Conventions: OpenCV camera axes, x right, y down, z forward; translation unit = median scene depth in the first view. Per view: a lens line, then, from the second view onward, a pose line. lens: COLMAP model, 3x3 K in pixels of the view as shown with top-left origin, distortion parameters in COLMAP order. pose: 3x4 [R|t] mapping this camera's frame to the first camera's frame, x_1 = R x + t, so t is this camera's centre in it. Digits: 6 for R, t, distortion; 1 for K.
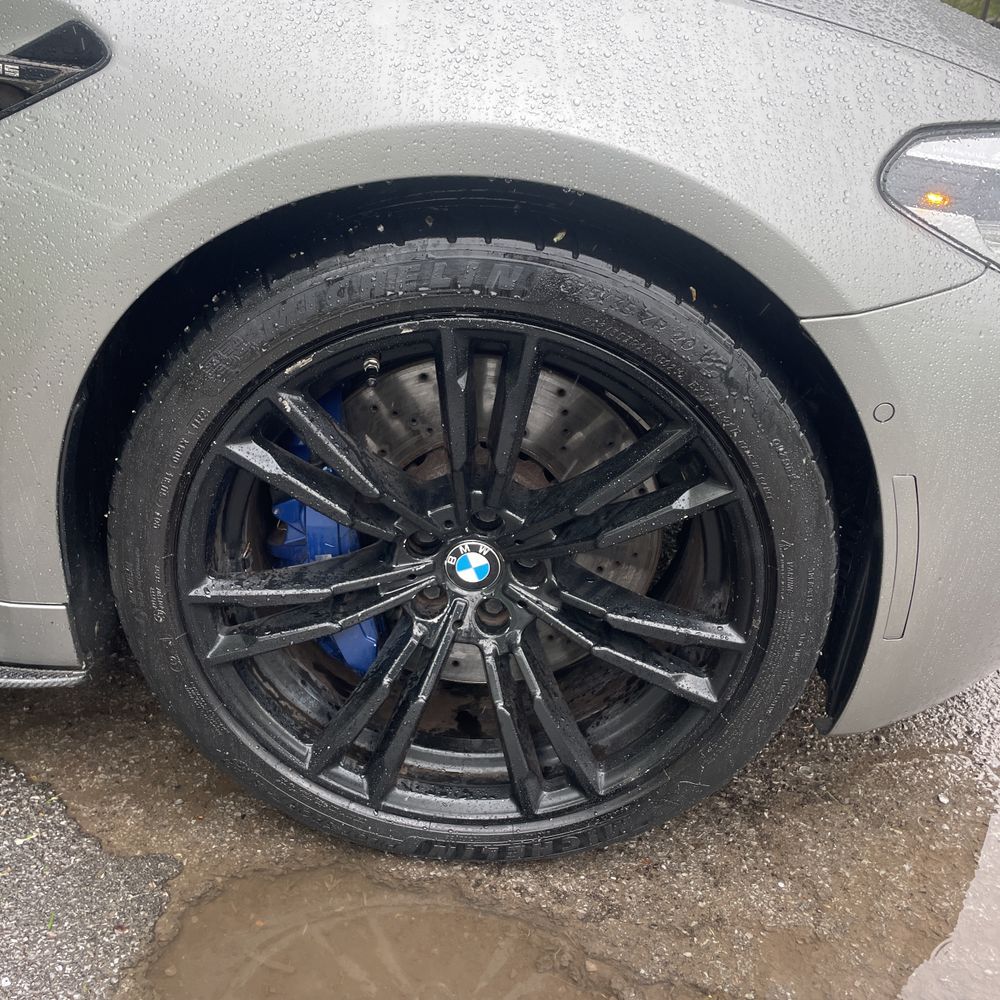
lens RADIAL K [[1010.7, 0, 513.4], [0, 1010.7, 491.7], [0, 0, 1]] dist [0.093594, -0.124548]
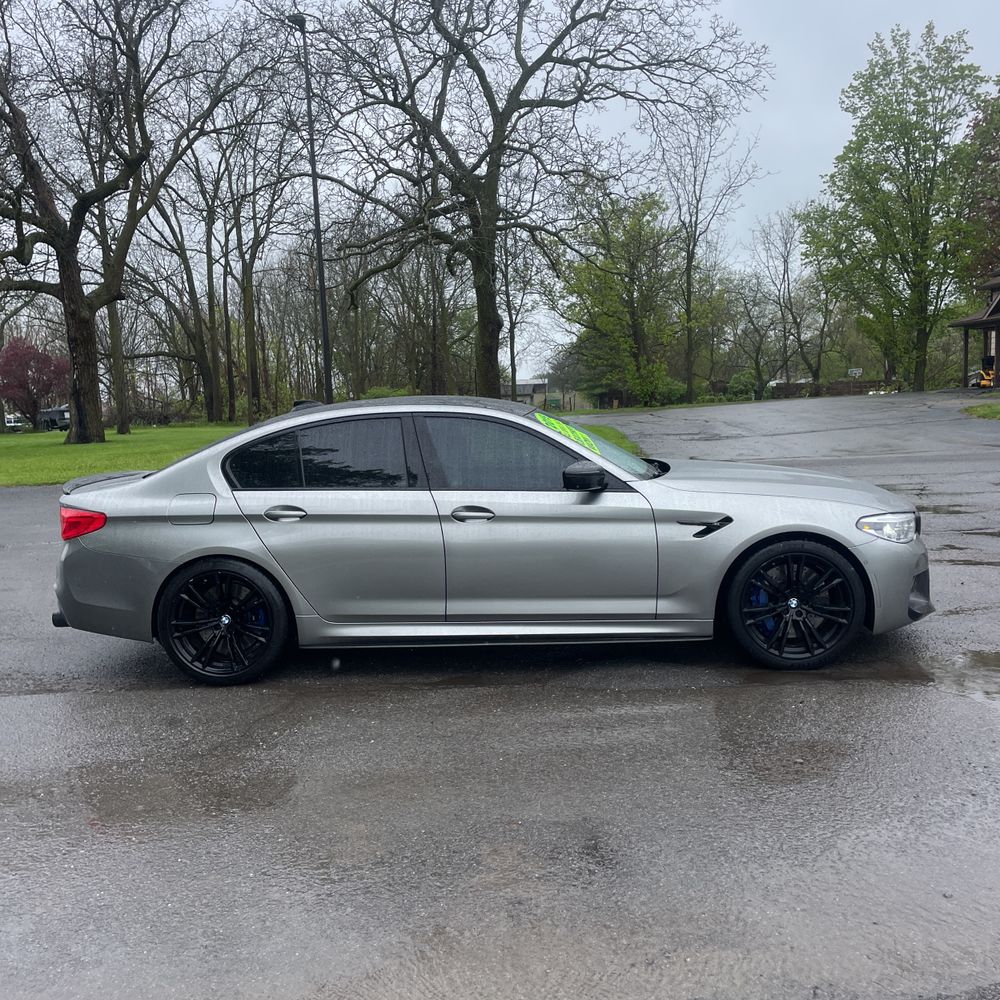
lens RADIAL K [[1008.5, 0, 490.6], [0, 1008.5, 501.8], [0, 0, 1]] dist [0.106055, -0.147037]
pose [[0.993147, -0.105833, -0.049585, -1.278118], [0.082771, 0.936449, -0.340899, 1.247434], [0.082512, 0.334459, 0.938791, -4.226315]]
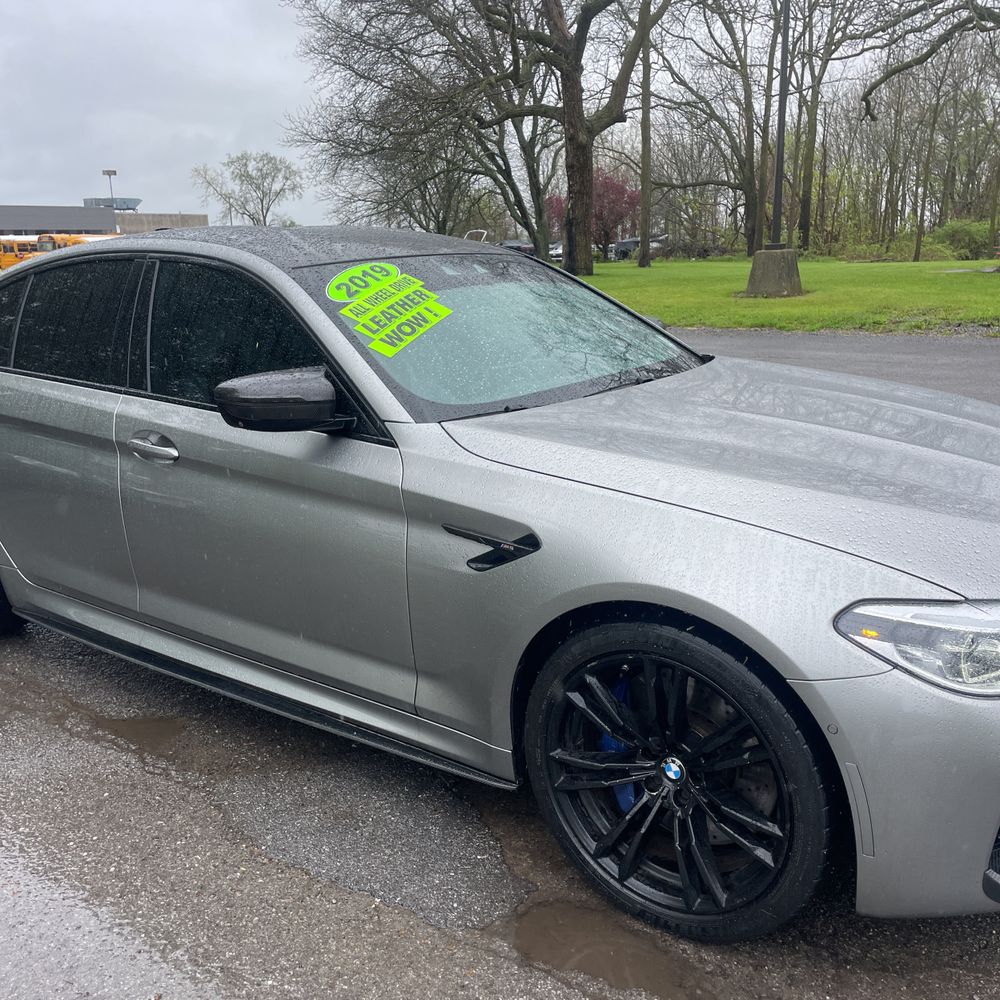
lens RADIAL K [[1002.2, 0, 516.5], [0, 1002.2, 497.4], [0, 0, 1]] dist [0.086901, -0.123394]
pose [[0.829708, 0.055463, -0.555435, 0.830961], [-0.176321, 0.970147, -0.166513, -0.069080], [0.529618, 0.236092, 0.814718, -1.007958]]
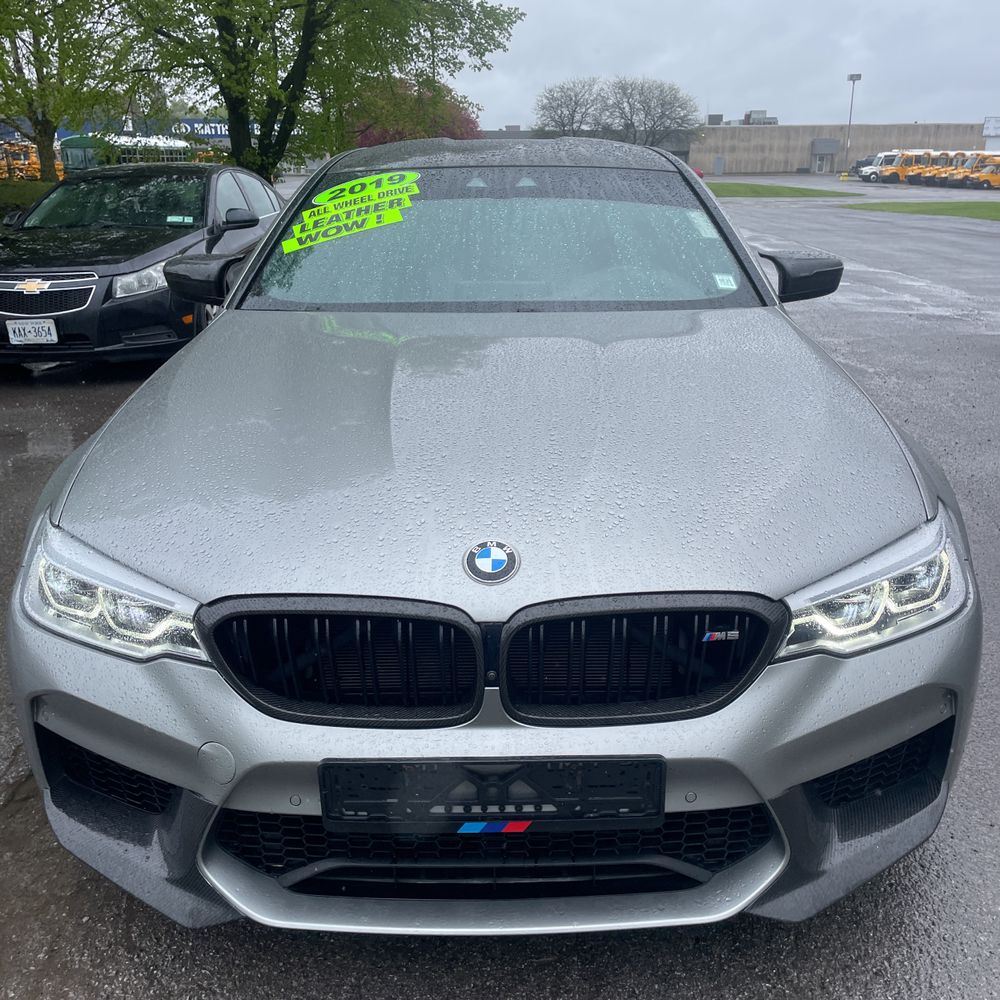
lens RADIAL K [[1008.5, 0, 490.6], [0, 1008.5, 501.8], [0, 0, 1]] dist [0.106055, -0.147037]
pose [[0.012917, 0.246486, -0.969060, 2.258993], [-0.437846, 0.872683, 0.216136, -1.094629], [0.898957, 0.421507, 0.119195, 1.402512]]
